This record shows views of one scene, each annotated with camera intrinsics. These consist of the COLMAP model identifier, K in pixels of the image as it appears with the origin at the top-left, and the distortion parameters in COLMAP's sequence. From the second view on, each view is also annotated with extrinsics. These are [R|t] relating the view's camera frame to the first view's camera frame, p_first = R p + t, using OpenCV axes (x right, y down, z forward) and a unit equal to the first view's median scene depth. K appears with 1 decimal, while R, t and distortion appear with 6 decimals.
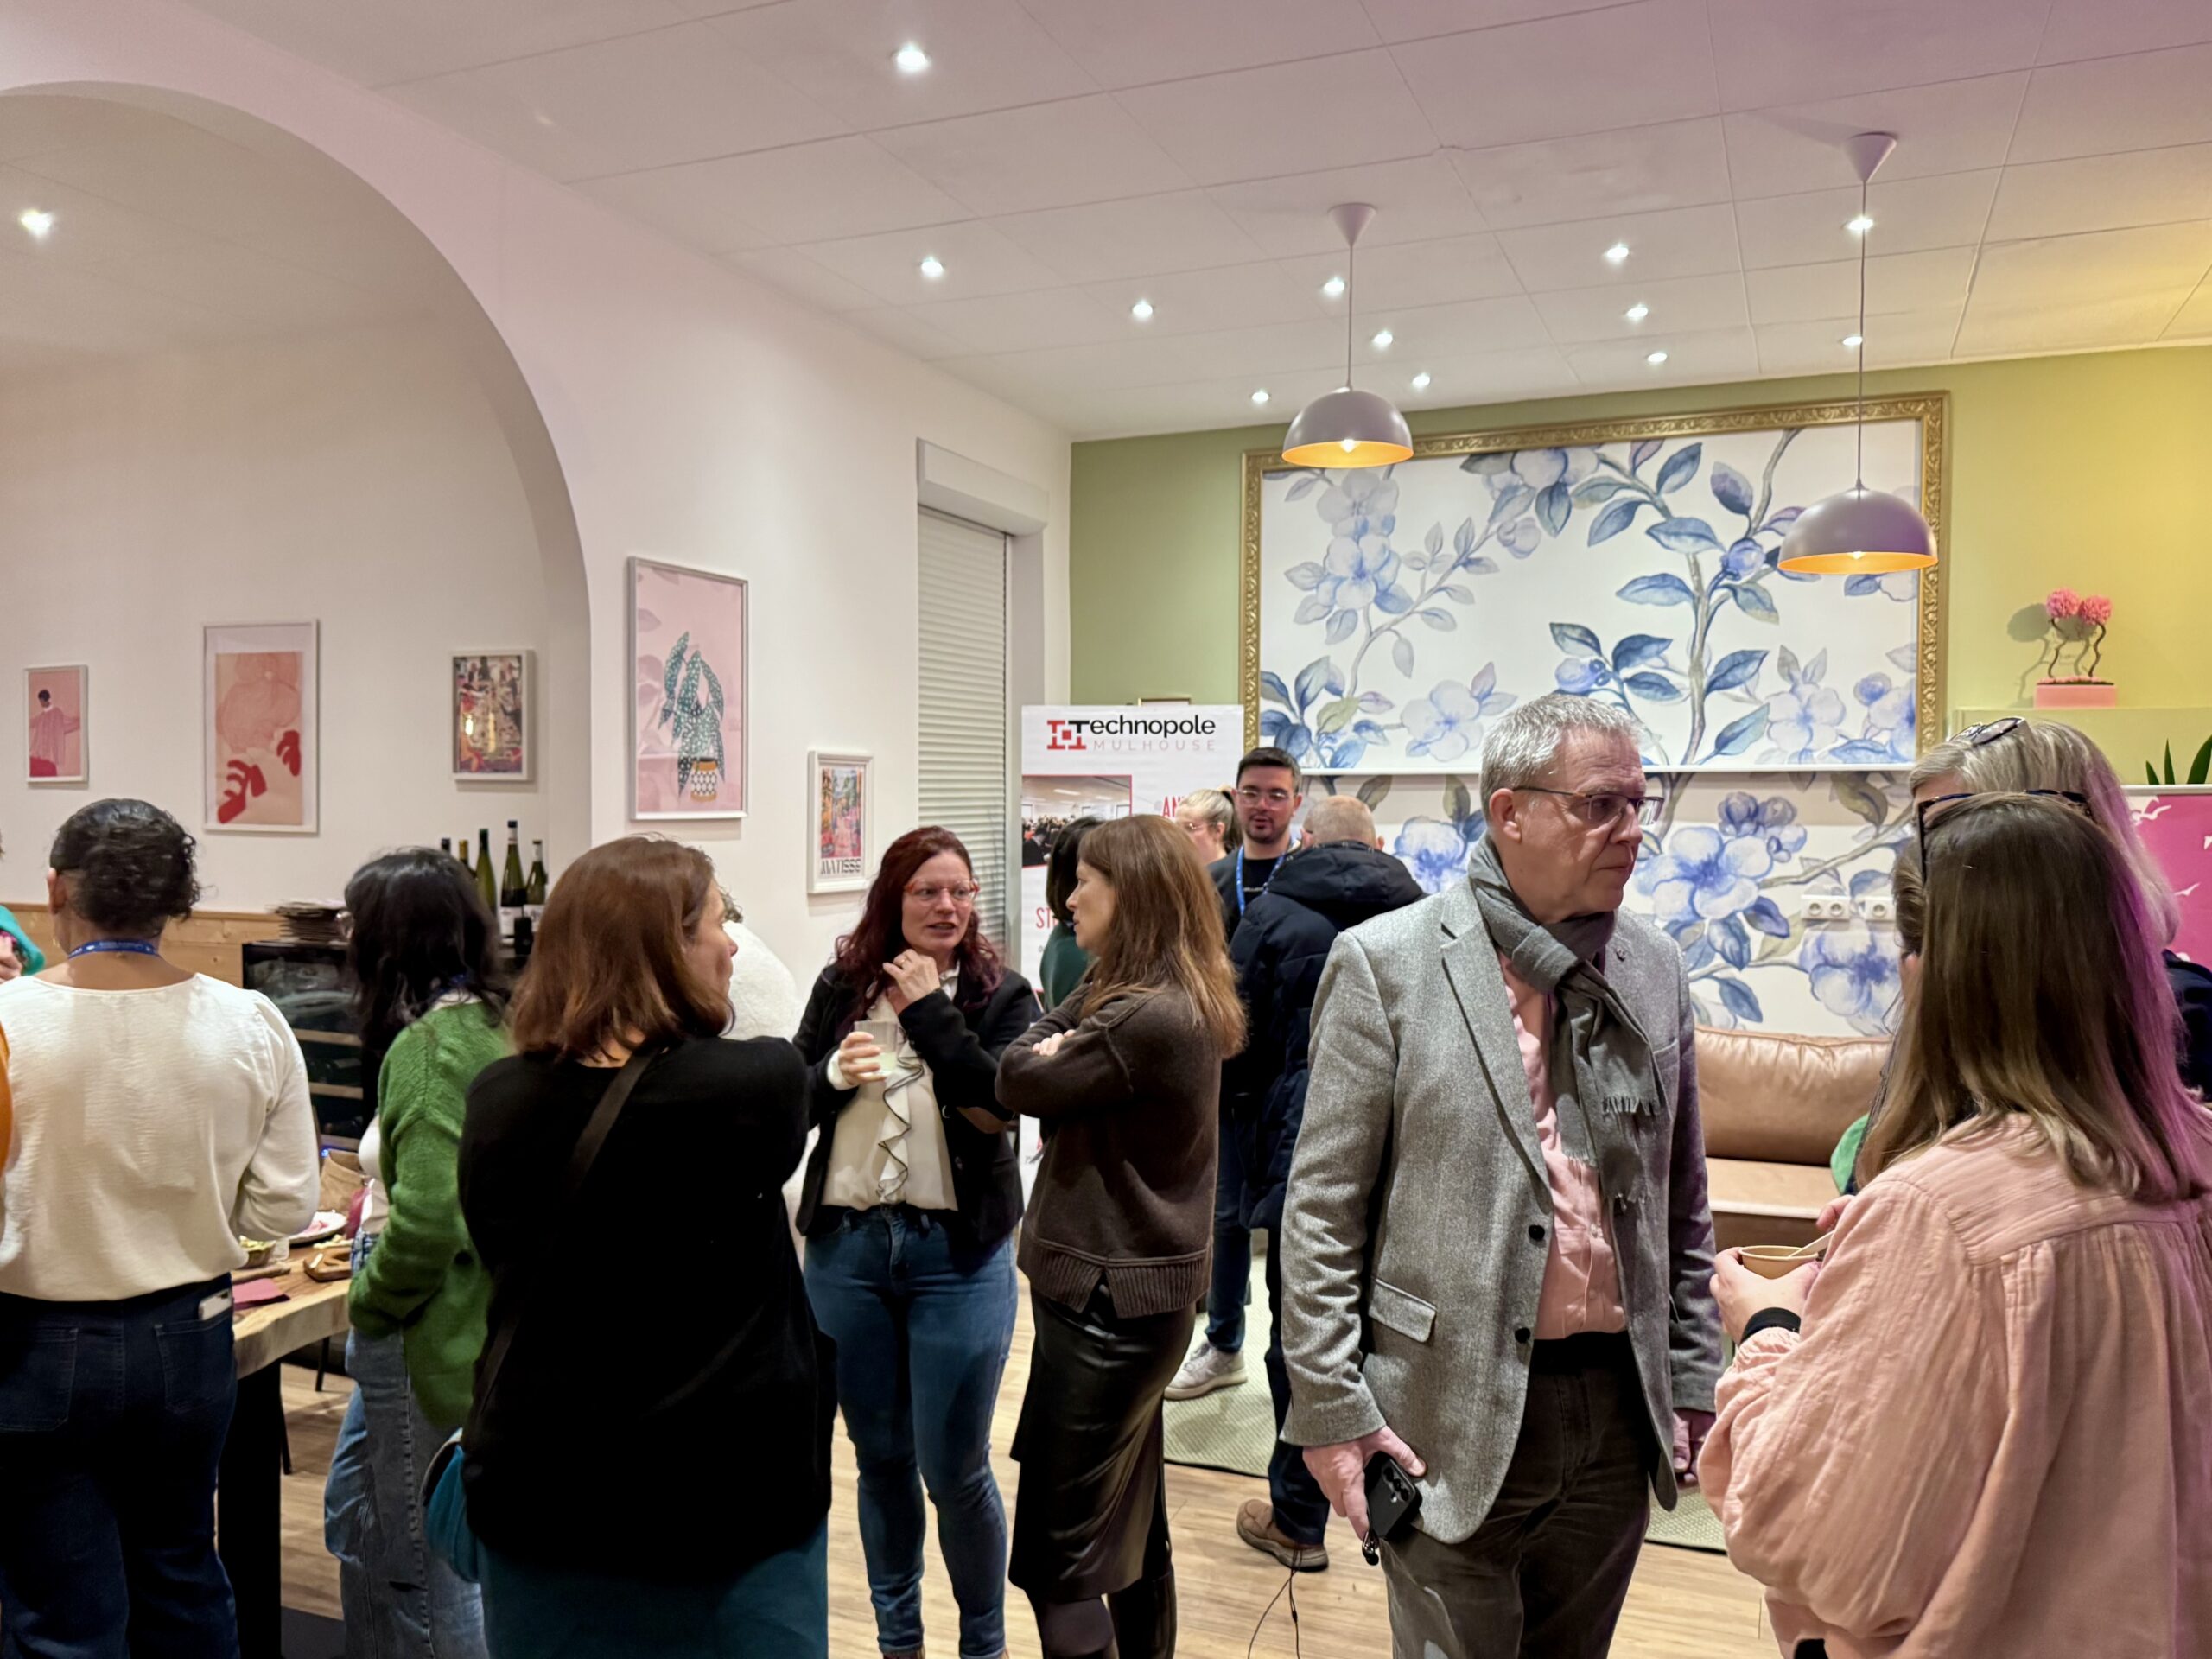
lens RADIAL K [[1837.3, 0, 1106.0], [0, 1837.3, 829.5], [0, 0, 1]] dist [0.339613, -0.843389]
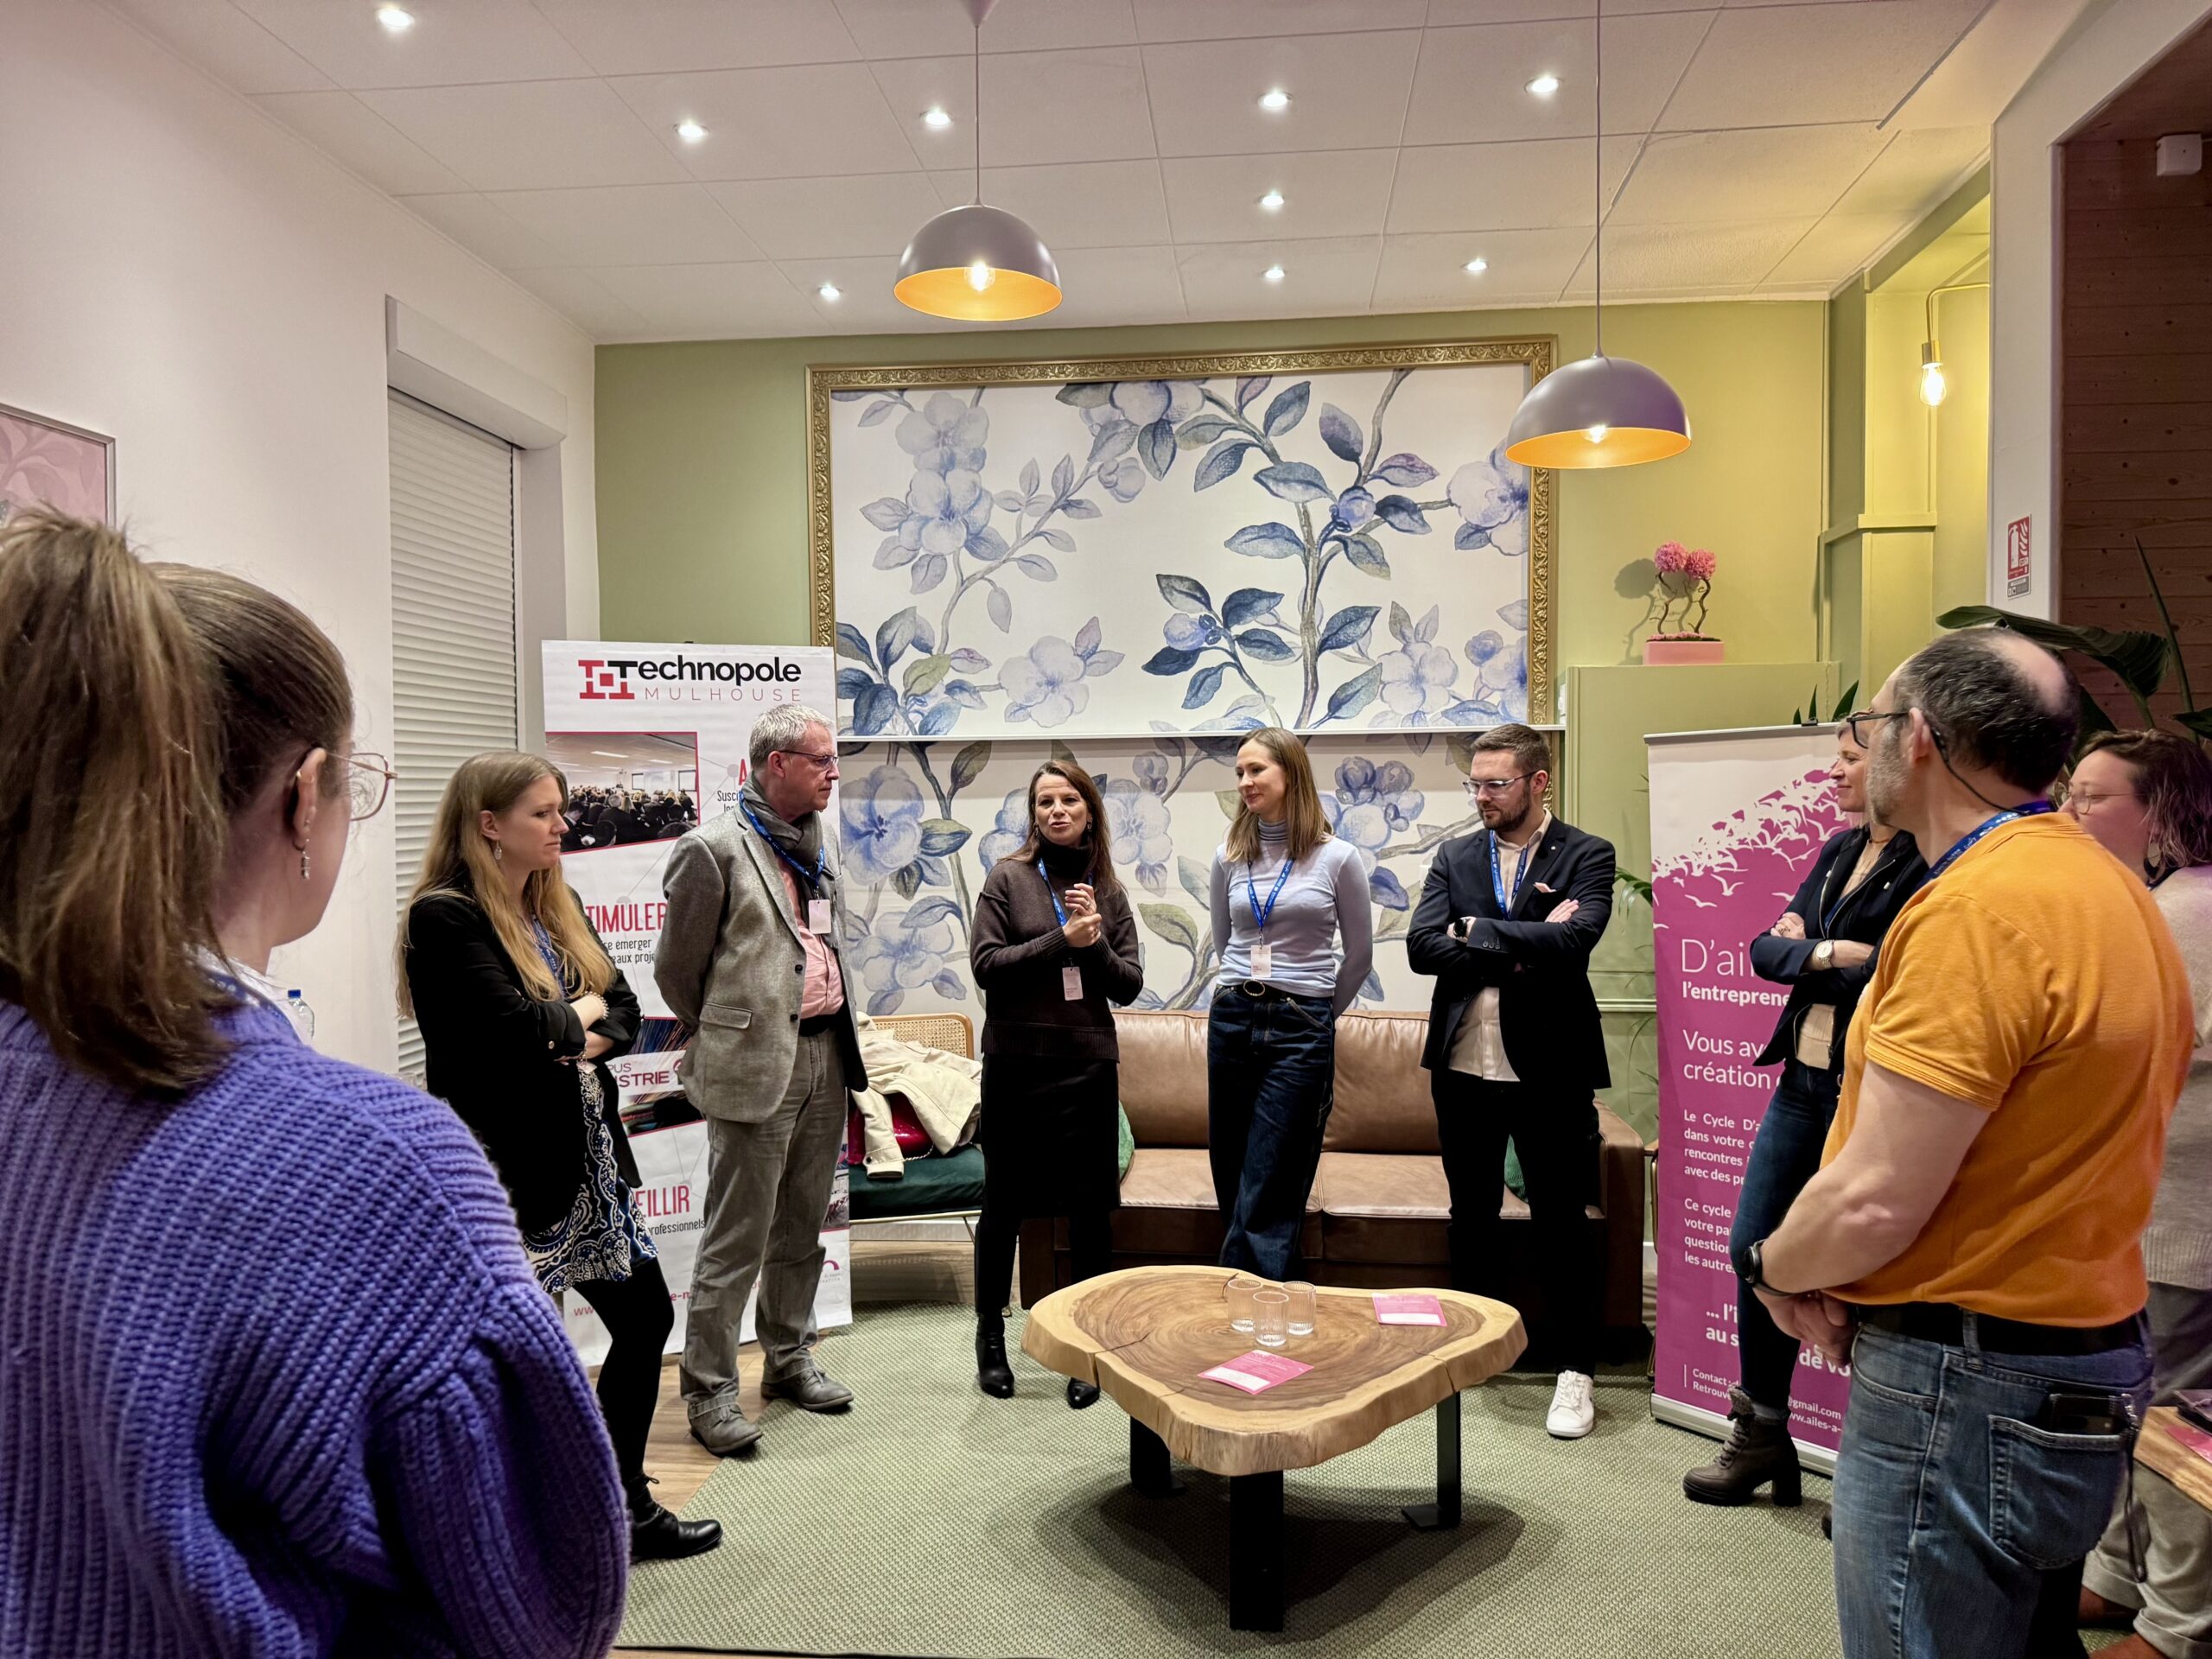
lens RADIAL K [[1563.1, 0, 1080.0], [0, 1563.1, 839.2], [0, 0, 1]] dist [0.186352, -0.284043]
pose [[0.957758, -0.018298, 0.286993, -0.021788], [0.017097, 0.999831, 0.006690, 0.013427], [-0.287067, -0.001501, 0.957909, 0.282600]]
